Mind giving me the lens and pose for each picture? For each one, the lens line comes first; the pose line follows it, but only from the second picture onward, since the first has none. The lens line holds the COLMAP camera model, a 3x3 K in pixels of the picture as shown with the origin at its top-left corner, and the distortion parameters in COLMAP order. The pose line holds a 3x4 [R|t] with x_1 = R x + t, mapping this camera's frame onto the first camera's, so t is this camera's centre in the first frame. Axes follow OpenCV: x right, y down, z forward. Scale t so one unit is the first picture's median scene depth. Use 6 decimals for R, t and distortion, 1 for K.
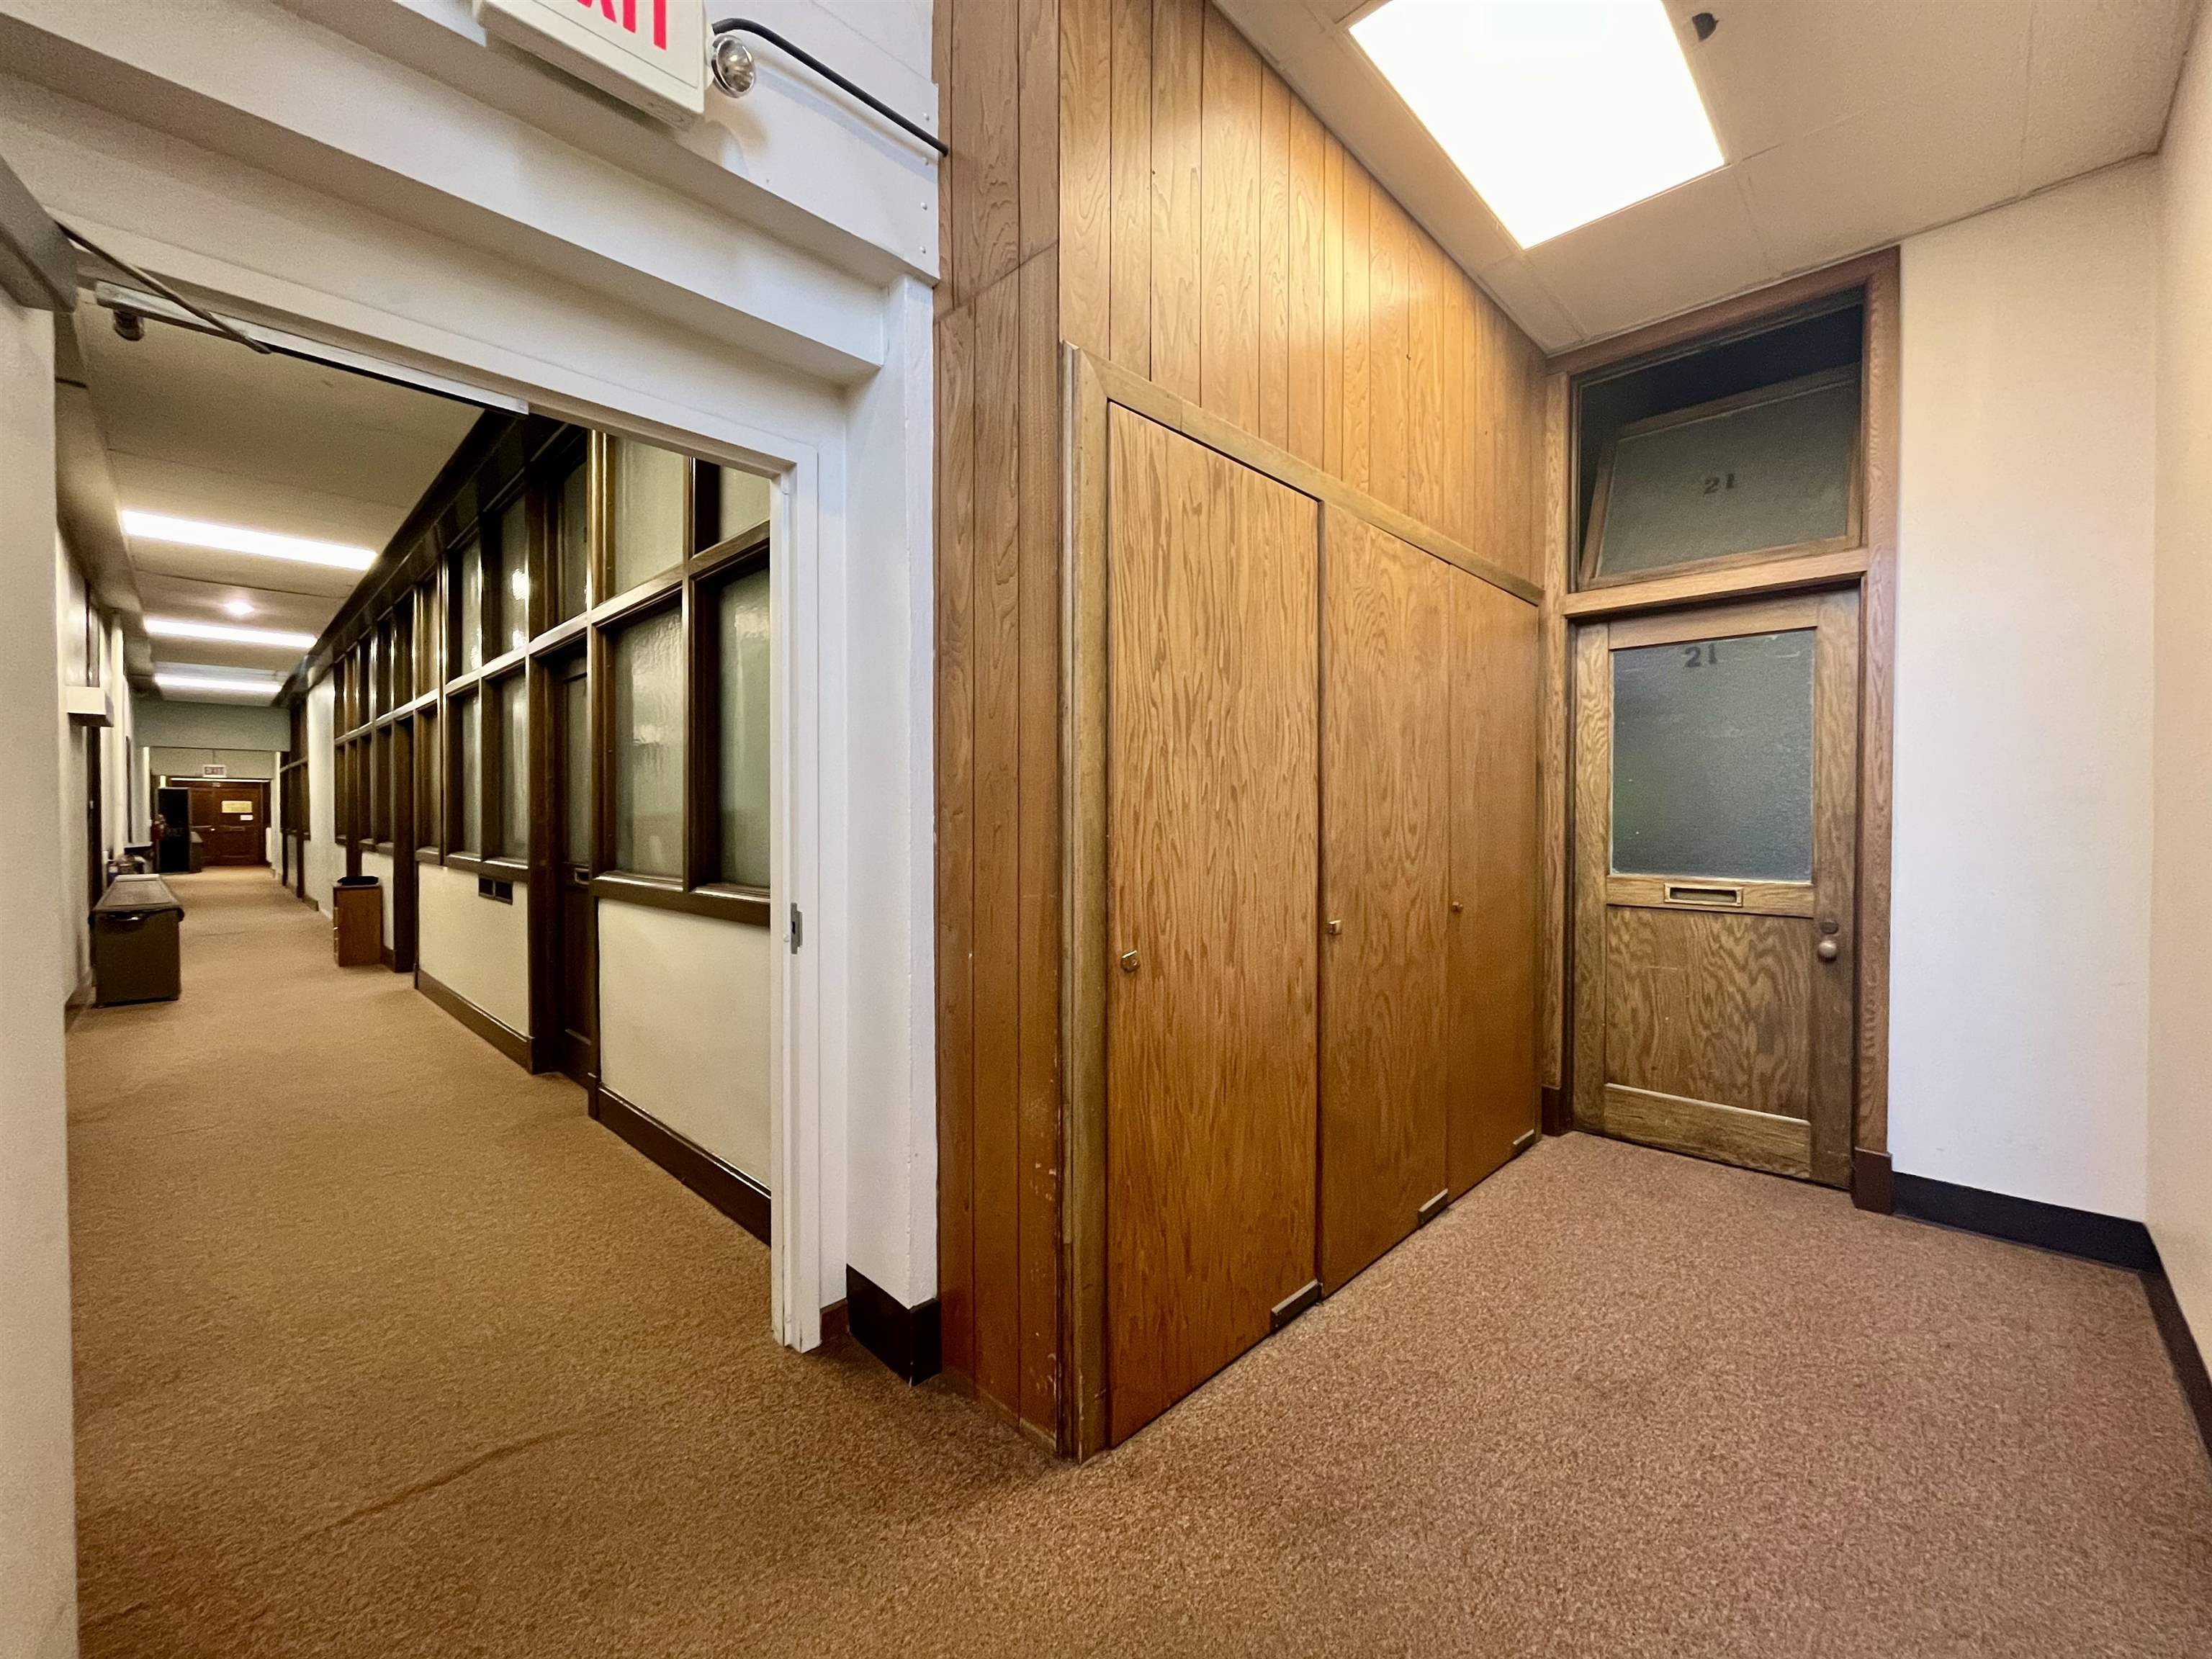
lens RADIAL K [[886.5, 0, 1106.0], [0, 886.5, 829.5], [0, 0, 1]] dist [0.000989, -0.002505]
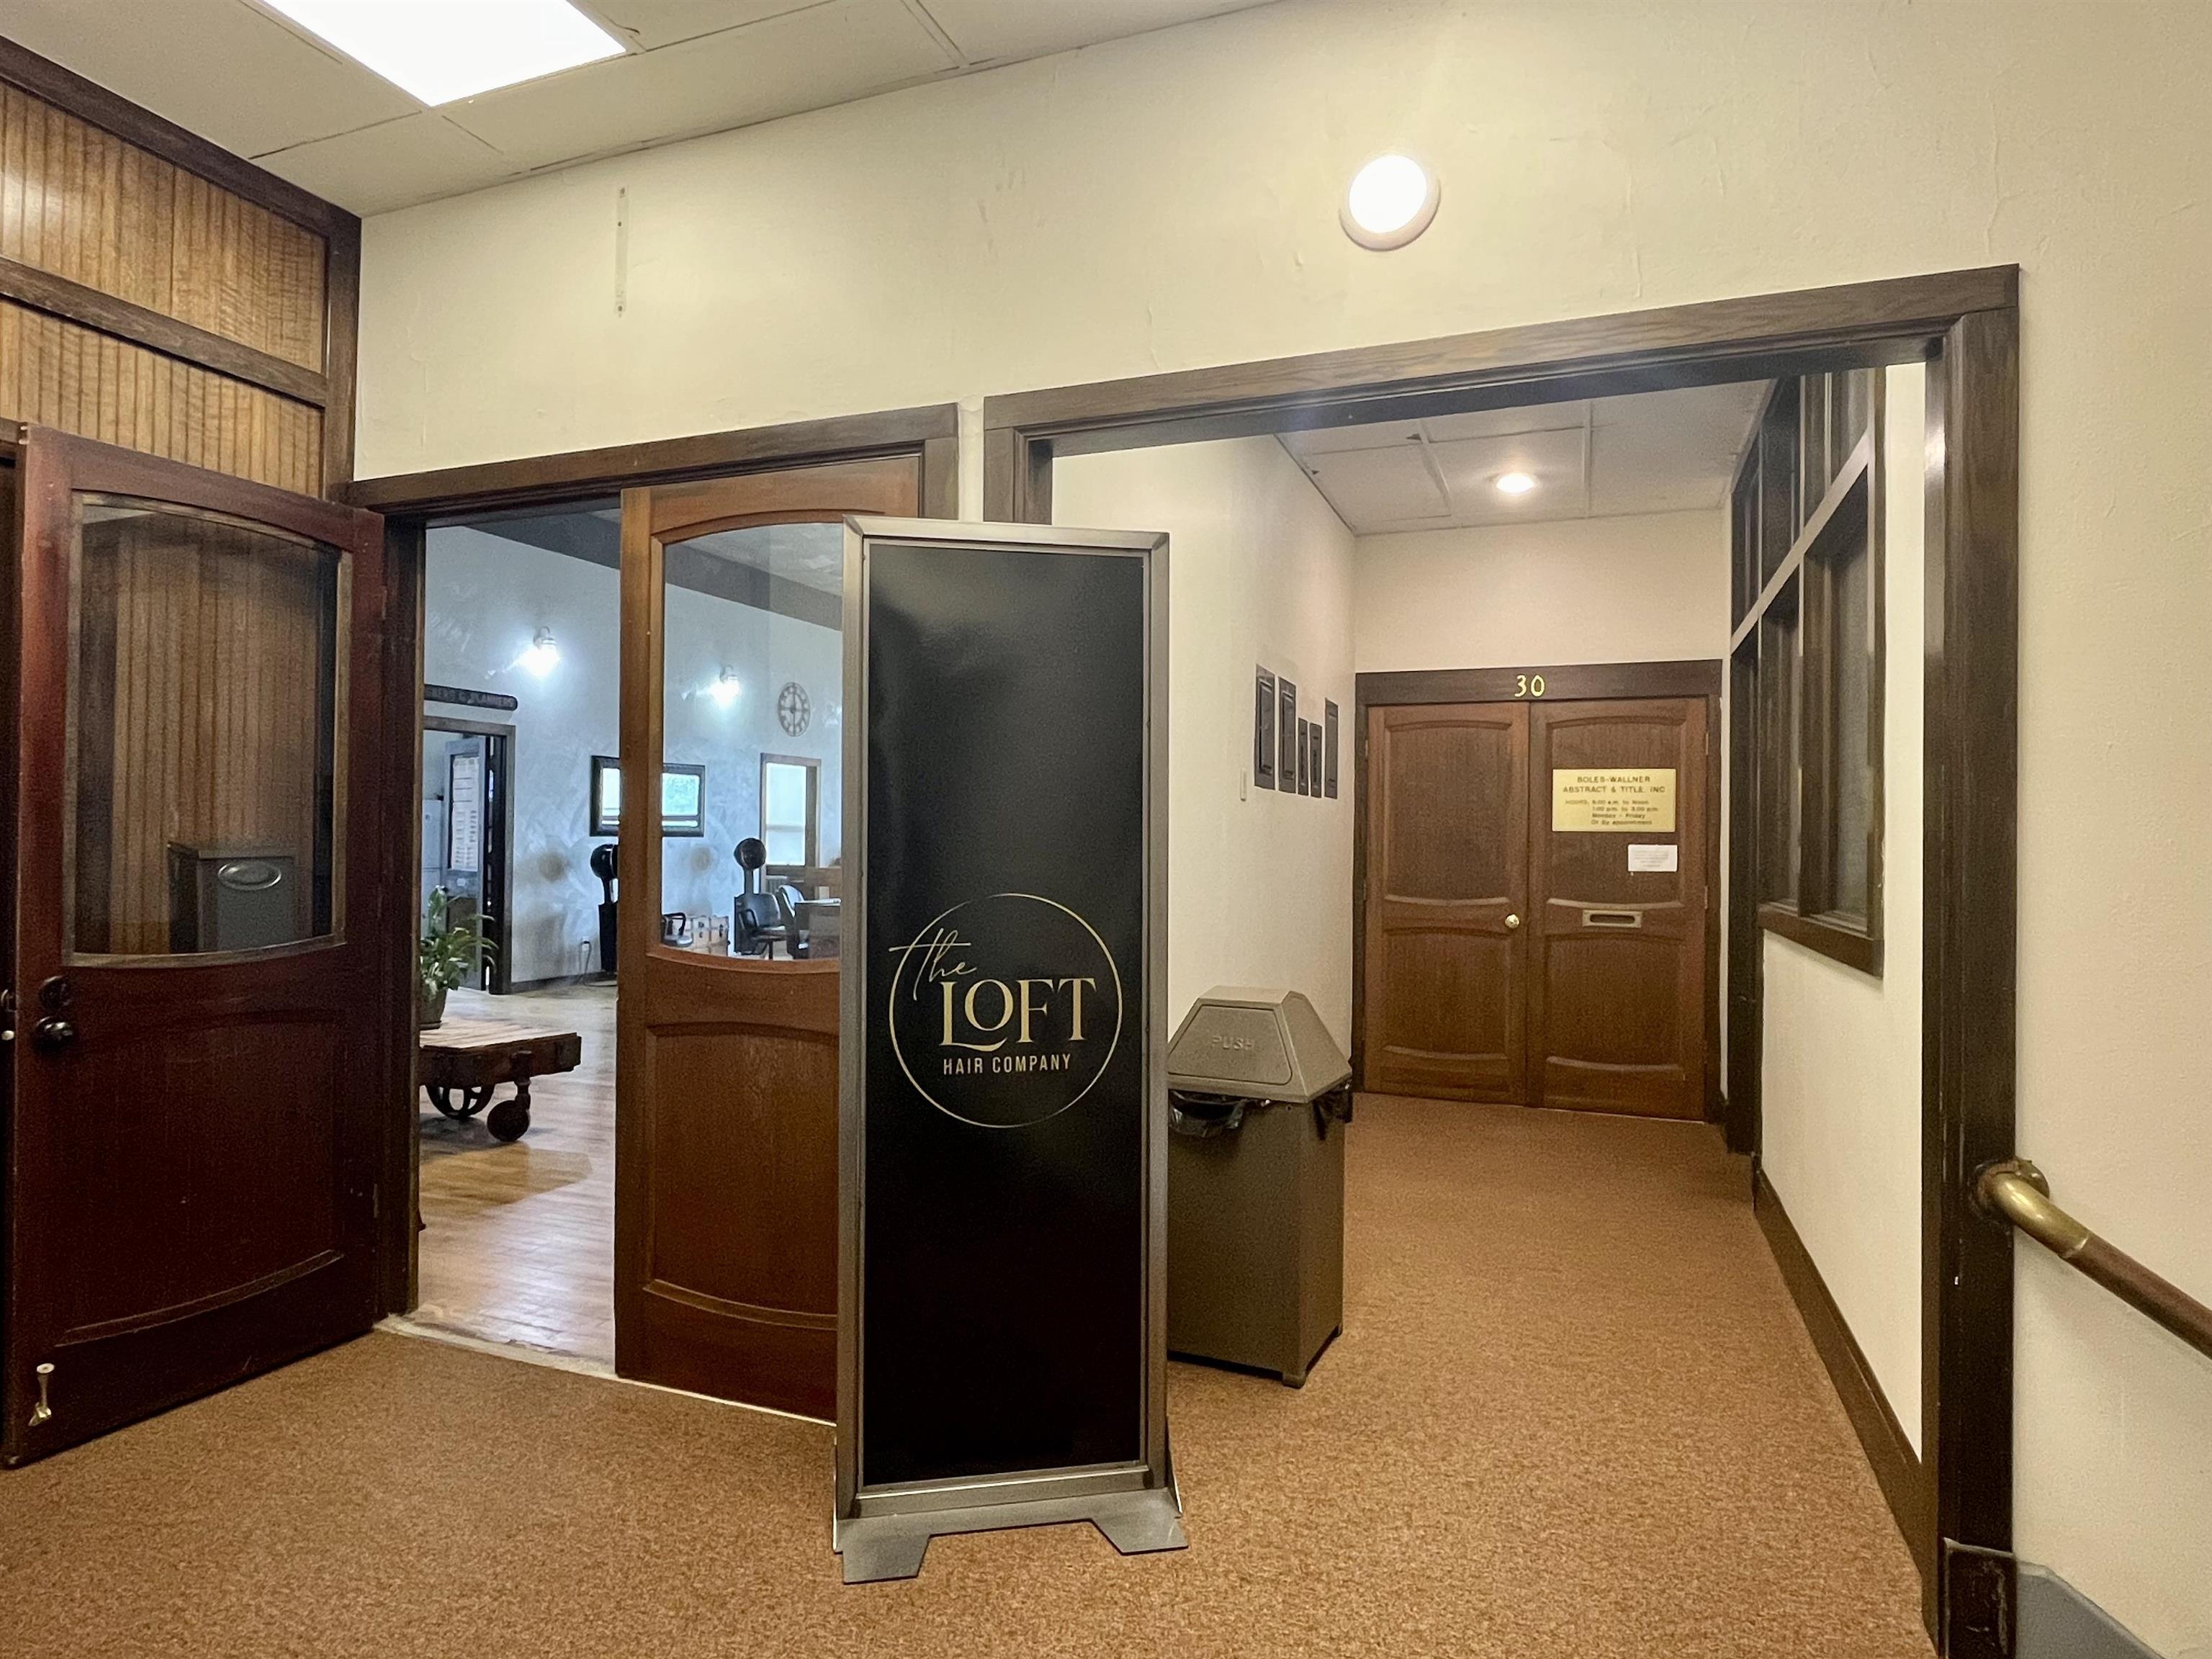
lens RADIAL K [[1079.1, 0, 1106.0], [0, 1079.1, 829.5], [0, 0, 1]] dist [0.000096, 0.000003]
pose [[0.438153, -0.001300, -0.898900, -2.148665], [-0.018817, 0.999767, -0.010618, -0.039314], [0.898704, 0.021566, 0.438026, 2.097353]]
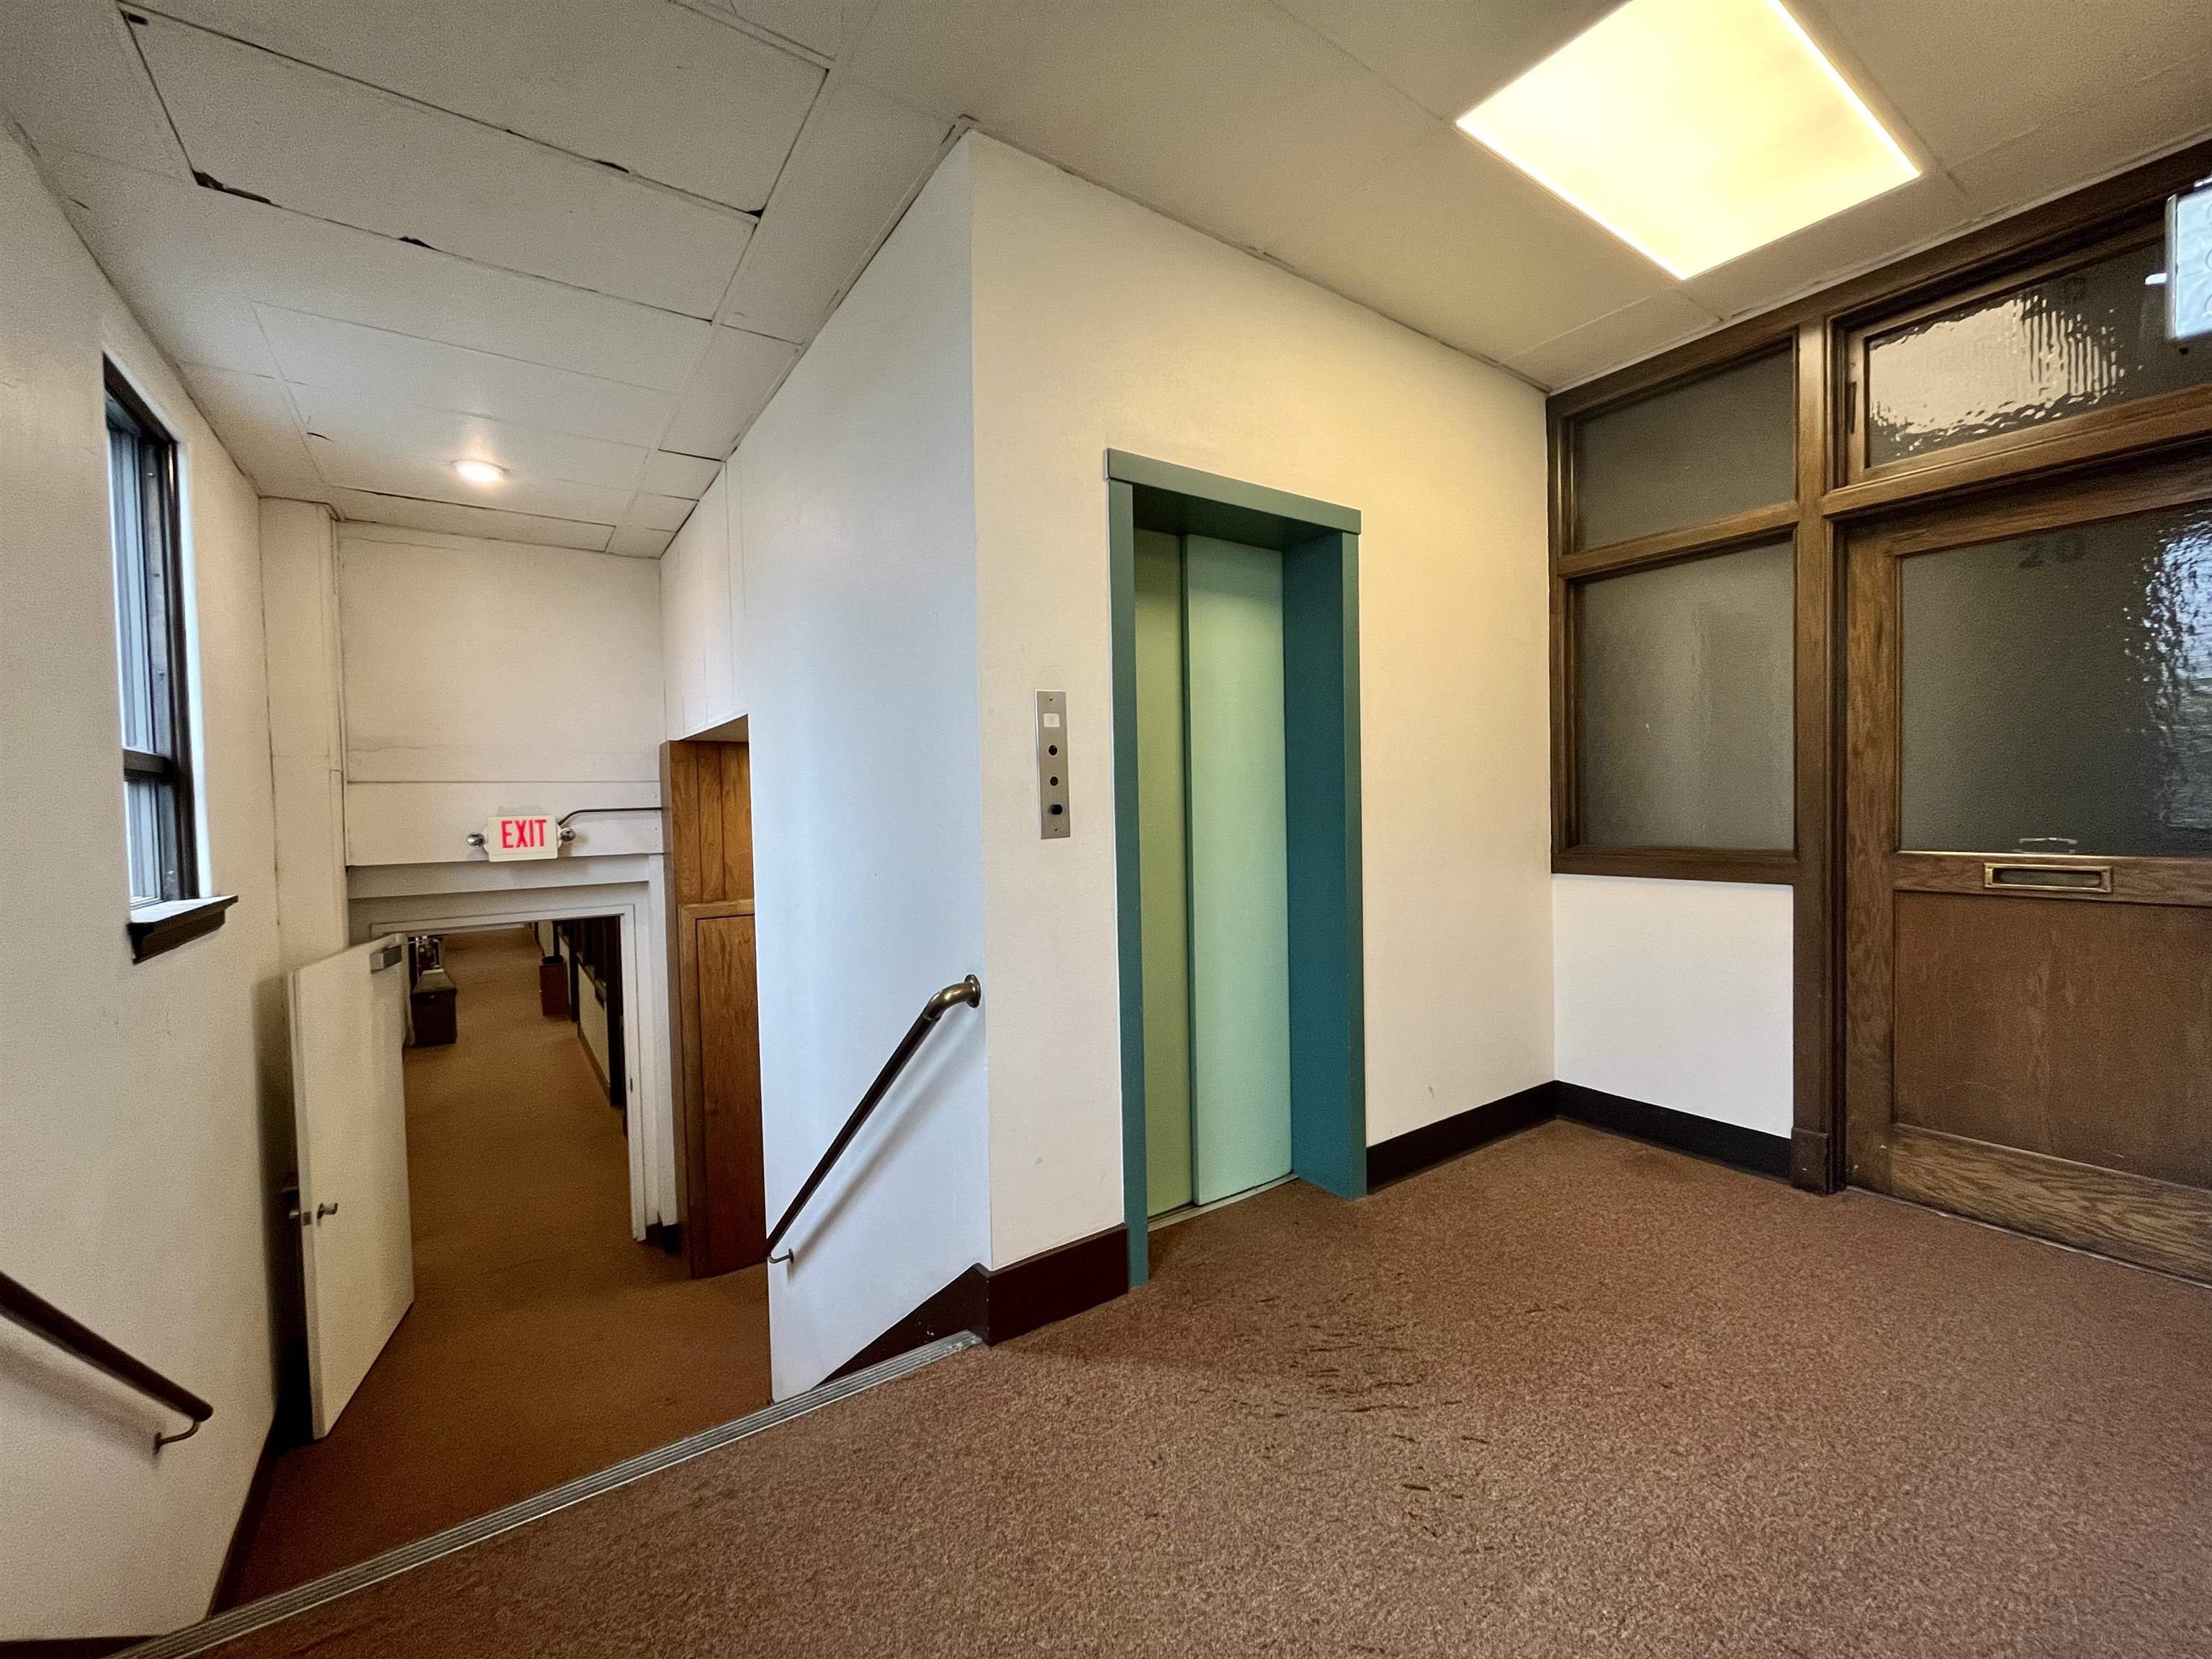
lens RADIAL K [[886.5, 0, 1106.0], [0, 886.5, 829.5], [0, 0, 1]] dist [0.000989, -0.002505]
pose [[0.982222, -0.018415, -0.186818, 0.379720], [0.022017, 0.999609, 0.017223, -0.162316], [0.186428, -0.021030, 0.982243, -0.325610]]
